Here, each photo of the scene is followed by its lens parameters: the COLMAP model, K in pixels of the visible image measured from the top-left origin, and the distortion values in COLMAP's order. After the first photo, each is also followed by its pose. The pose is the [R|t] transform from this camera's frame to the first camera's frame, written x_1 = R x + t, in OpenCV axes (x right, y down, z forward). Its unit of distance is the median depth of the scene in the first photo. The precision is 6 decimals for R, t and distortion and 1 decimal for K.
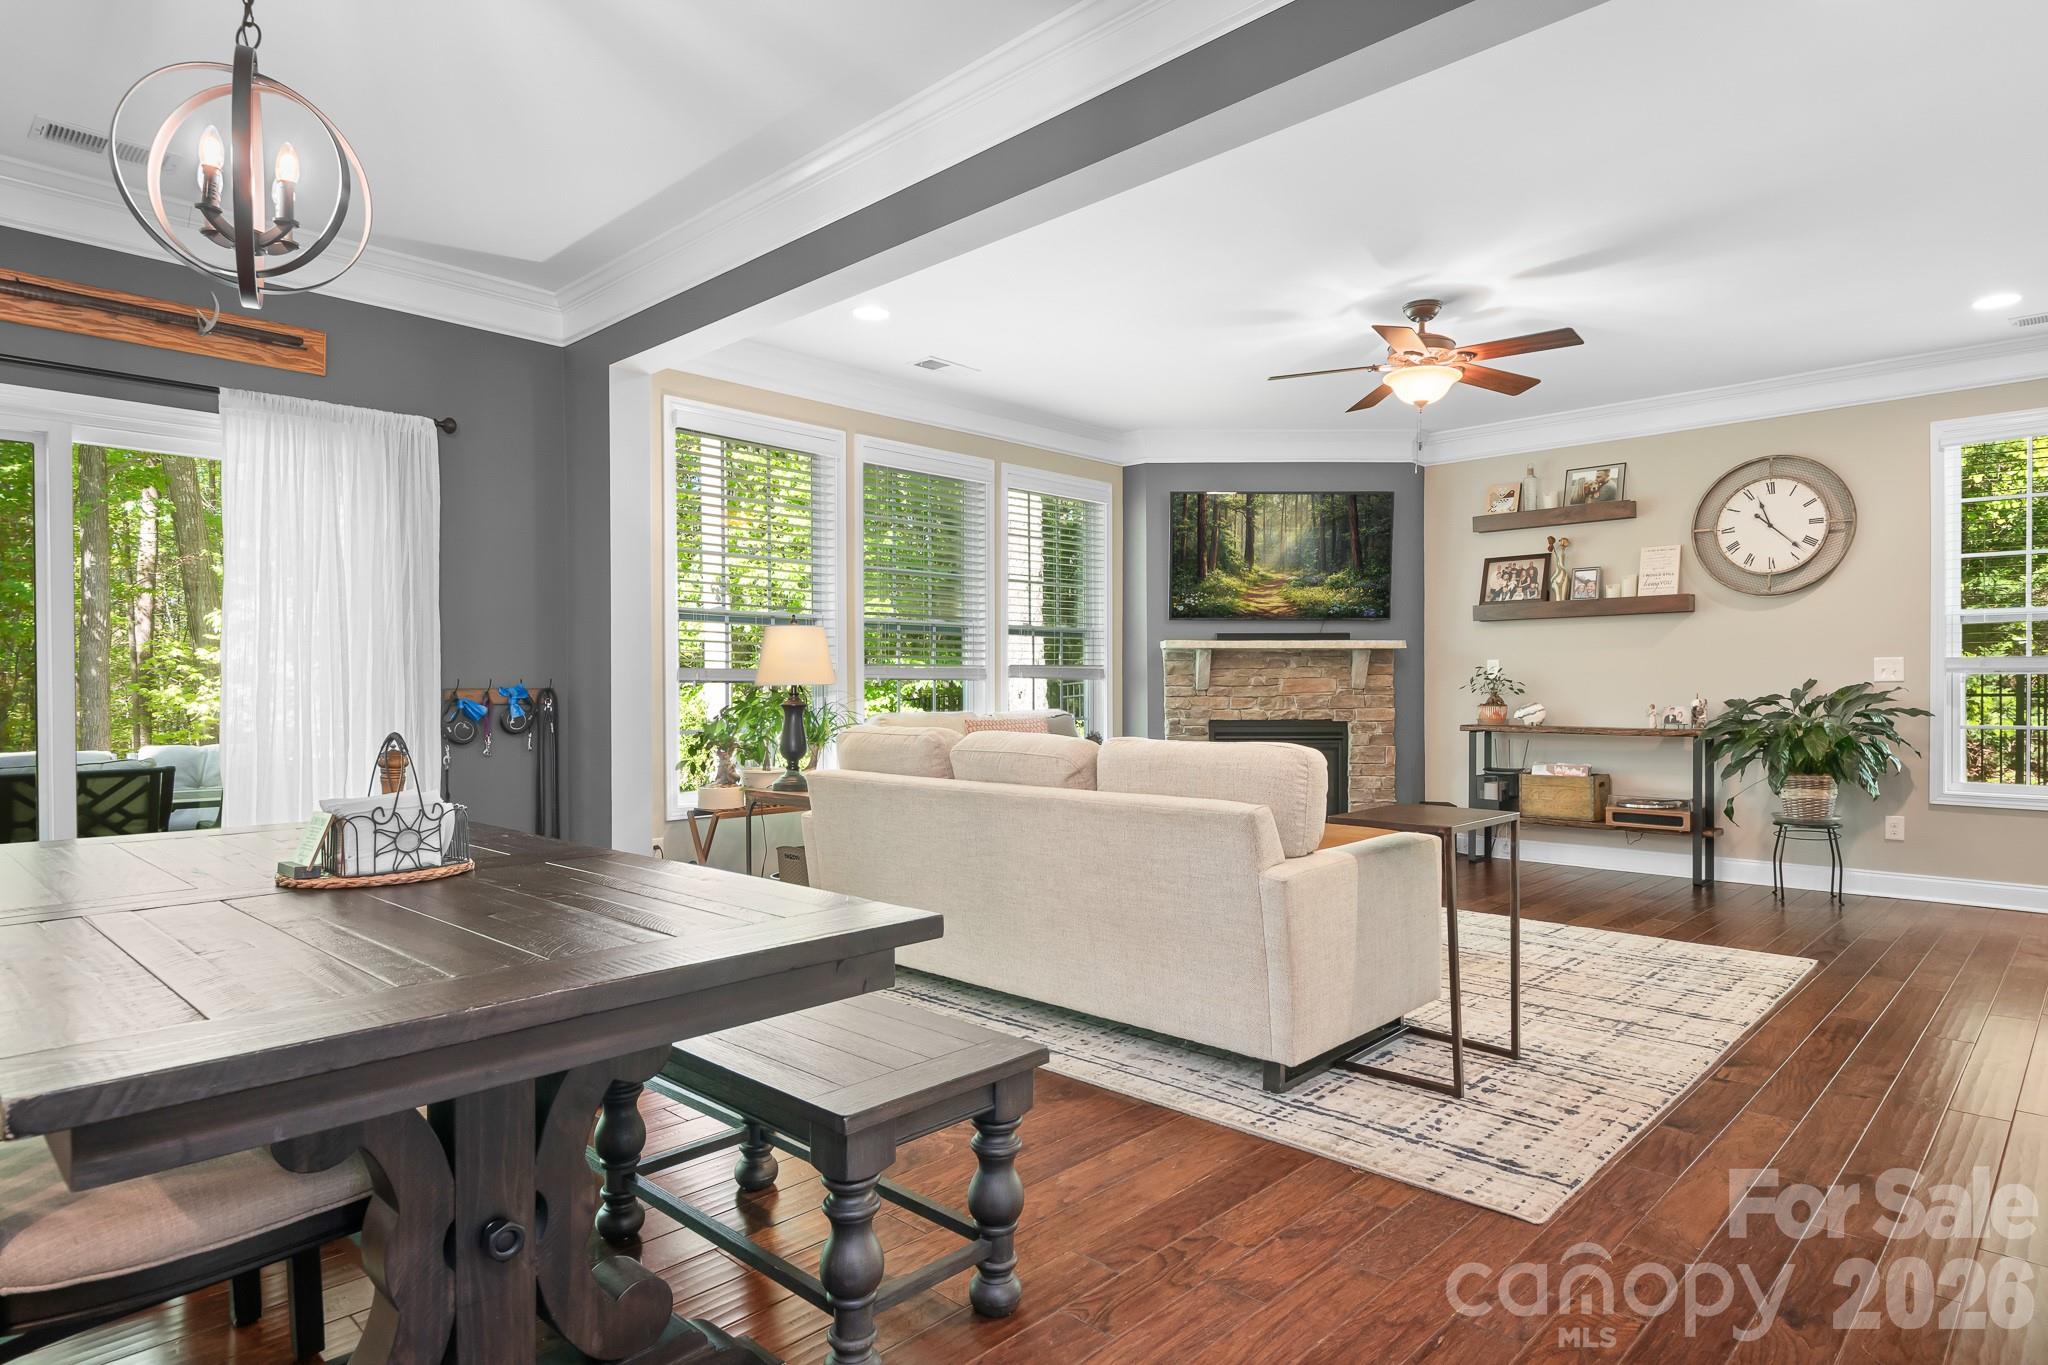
lens RADIAL K [[1145.9, 0, 1029.8], [0, 1145.9, 687.2], [0, 0, 1]] dist [0.022974, -0.012296]
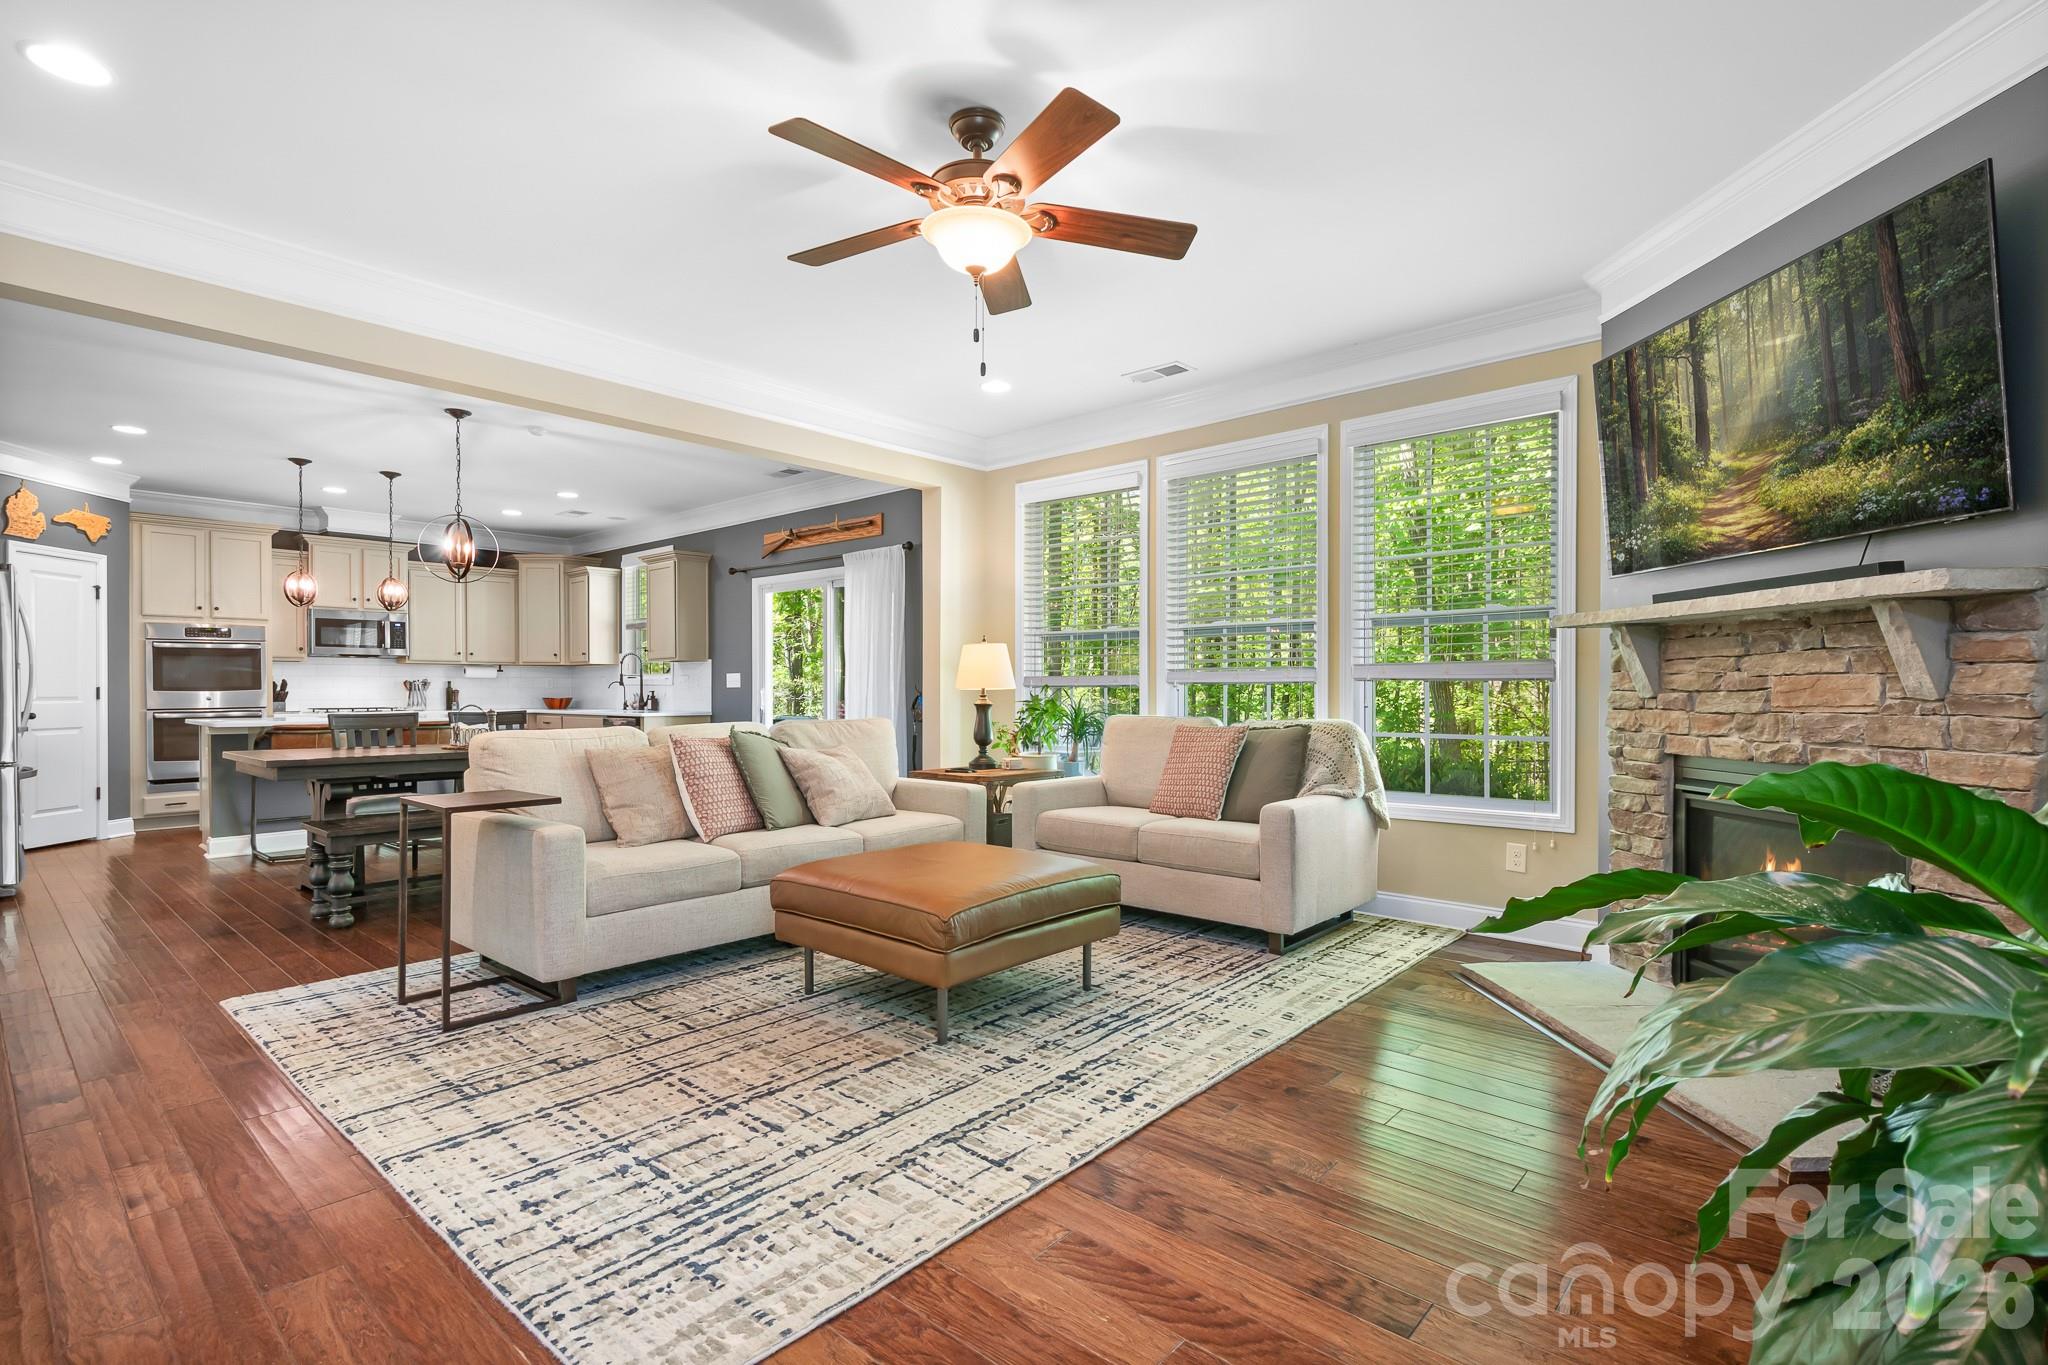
lens RADIAL K [[964.1, 0, 1030.5], [0, 964.1, 696.0], [0, 0, 1]] dist [0.009654, -0.003096]
pose [[0.034512, 0.008976, -0.999364, 0.664436], [-0.000668, 0.999960, 0.008958, -0.002890], [0.999404, 0.000359, 0.034517, 0.744165]]
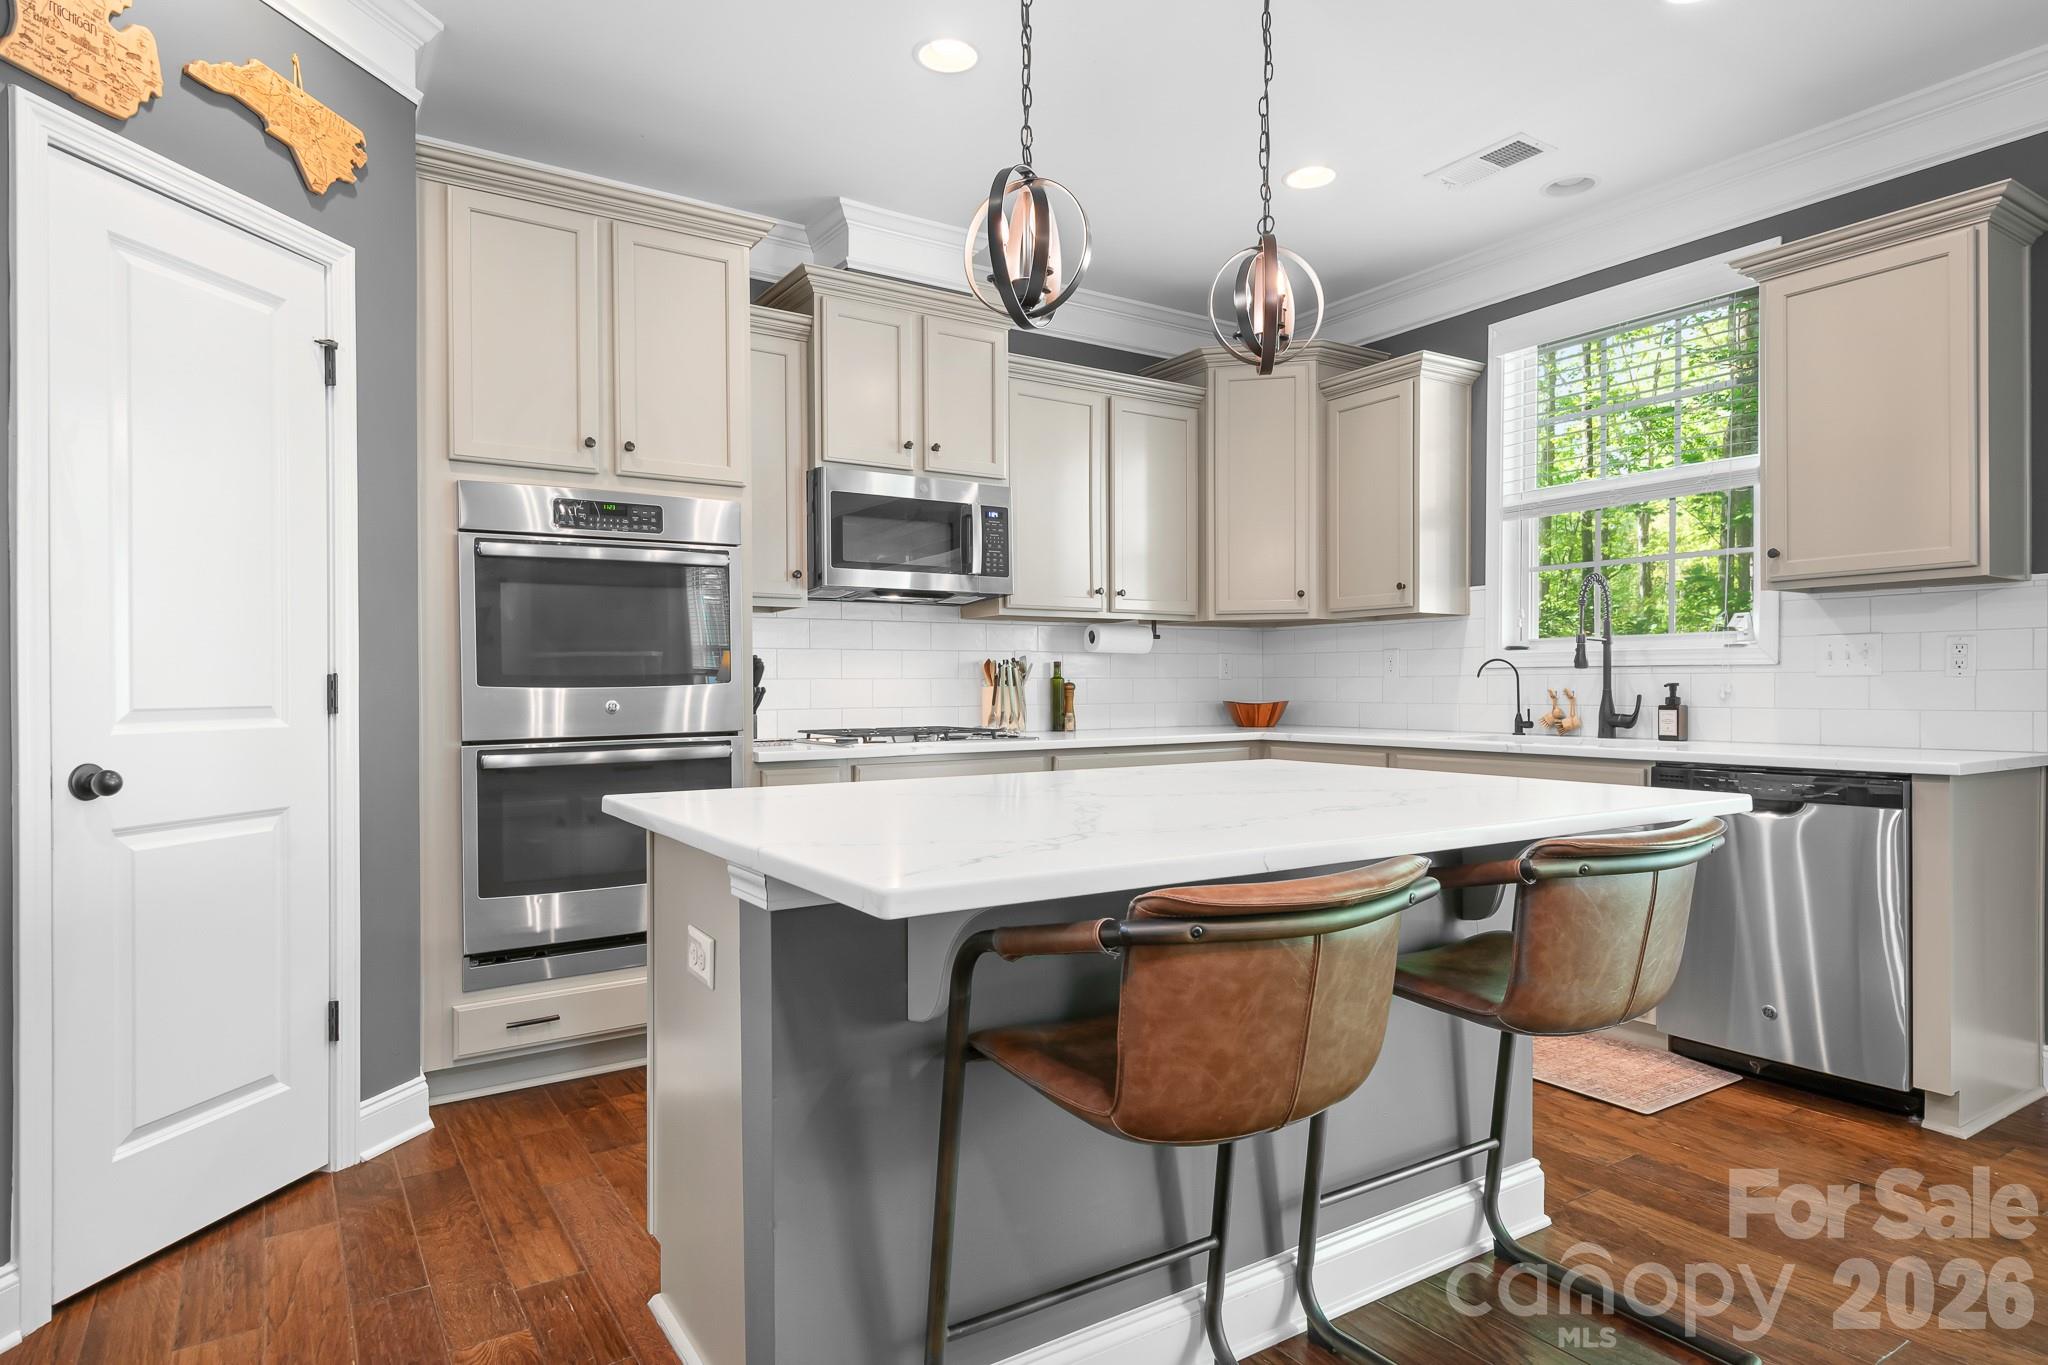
lens RADIAL K [[1145.9, 0, 1026.6], [0, 1145.9, 690.0], [0, 0, 1]] dist [0.022974, -0.012296]
pose [[-0.227617, 0.007391, -0.973723, -0.100526], [0.003145, 0.999972, 0.006855, 0.000903], [0.973746, -0.001502, -0.227634, 0.082618]]
